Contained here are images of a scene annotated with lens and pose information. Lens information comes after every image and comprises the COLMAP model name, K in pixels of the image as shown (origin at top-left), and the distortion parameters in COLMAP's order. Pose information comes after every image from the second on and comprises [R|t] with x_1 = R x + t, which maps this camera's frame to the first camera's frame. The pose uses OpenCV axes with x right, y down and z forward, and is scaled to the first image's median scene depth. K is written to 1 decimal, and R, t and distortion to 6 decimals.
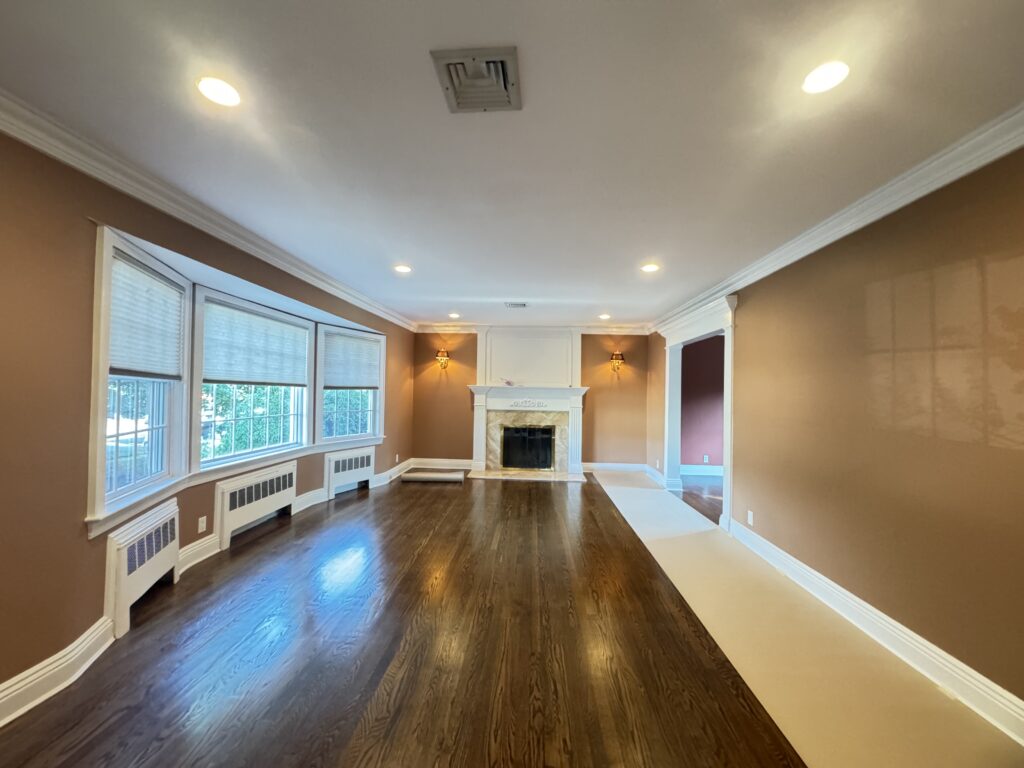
lens RADIAL K [[414.4, 0, 510.9], [0, 414.4, 385.9], [0, 0, 1]] dist [0.001813, -0.000868]
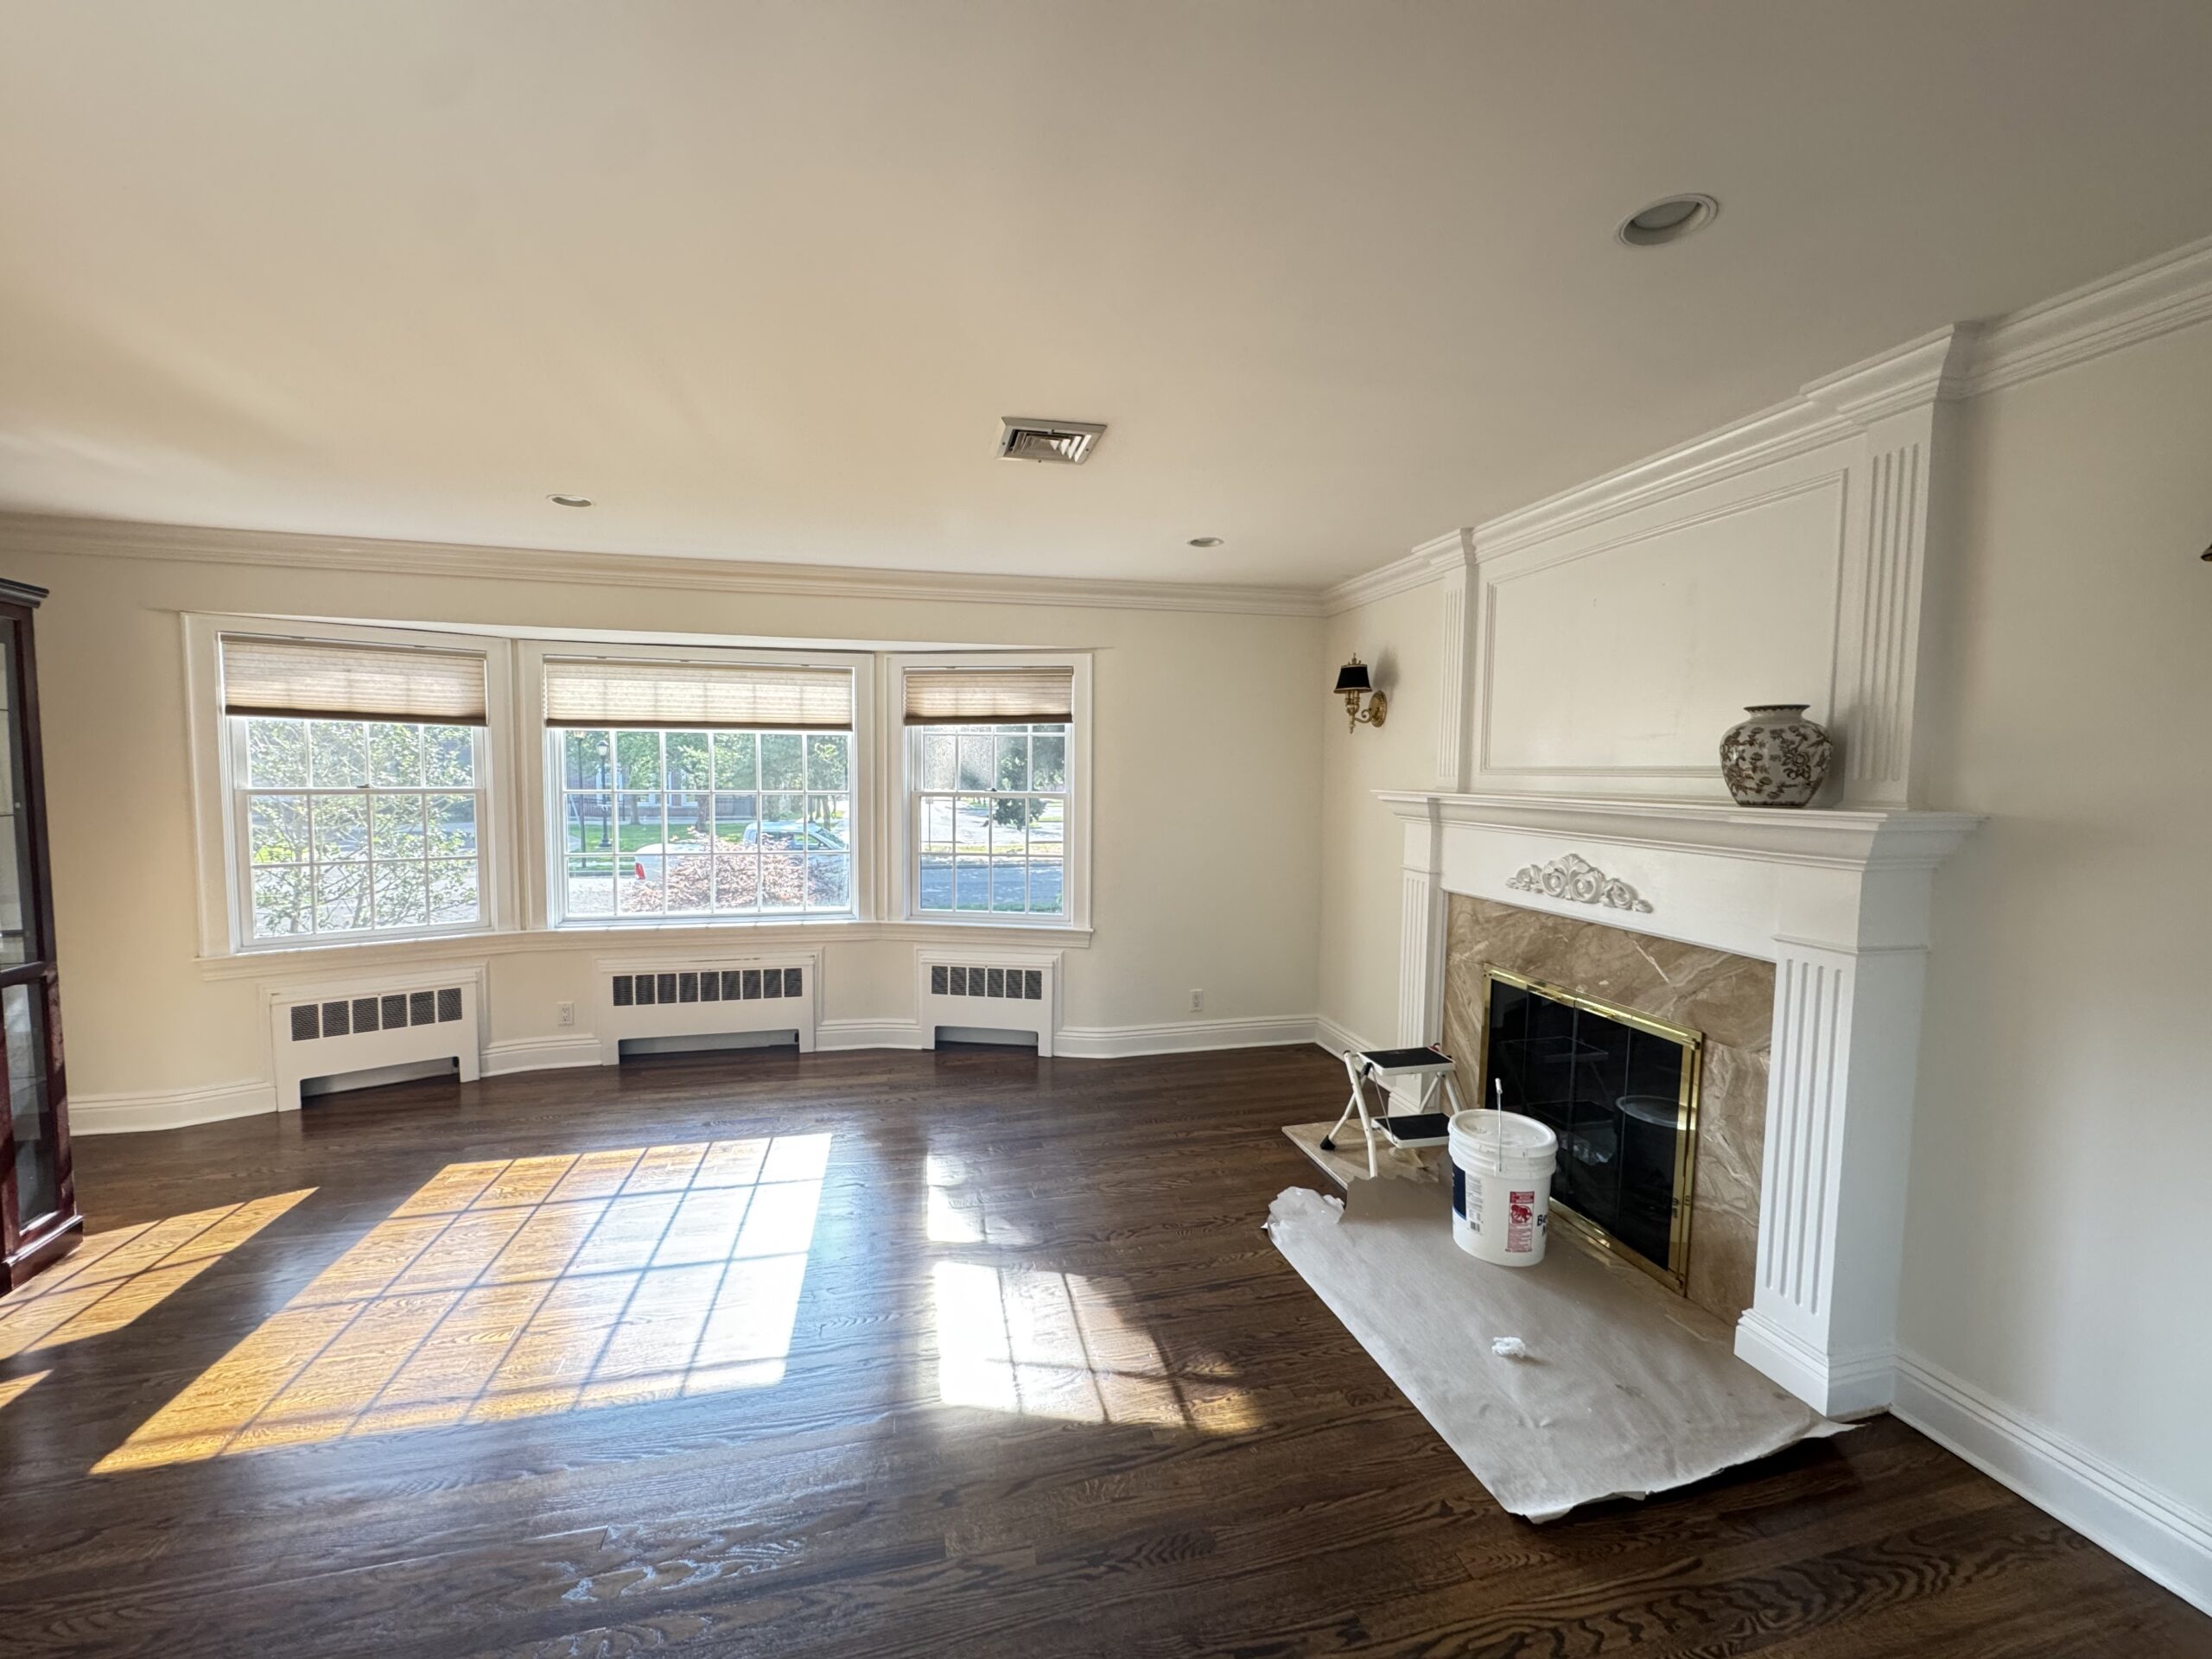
lens RADIAL K [[895.1, 0, 1102.0], [0, 895.1, 837.1], [0, 0, 1]] dist [0.001813, -0.000868]
pose [[0.279103, 0.060800, -0.958334, 0.383590], [0.012918, 0.997666, 0.067057, -0.011901], [0.960174, -0.031096, 0.277666, 0.666254]]
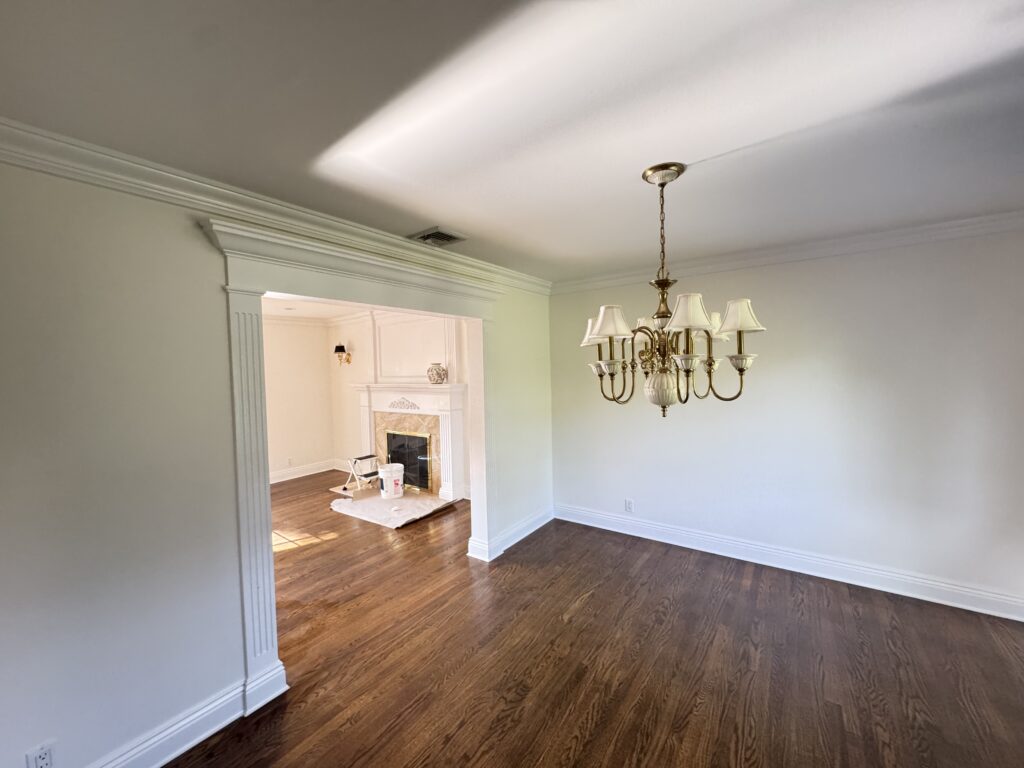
lens RADIAL K [[414.4, 0, 506.4], [0, 414.4, 385.9], [0, 0, 1]] dist [0.001813, -0.000868]
pose [[0.823327, -0.010111, -0.567477, 0.658512], [0.045363, 0.997815, 0.048037, -0.024186], [0.565752, -0.065293, 0.821986, 0.454851]]
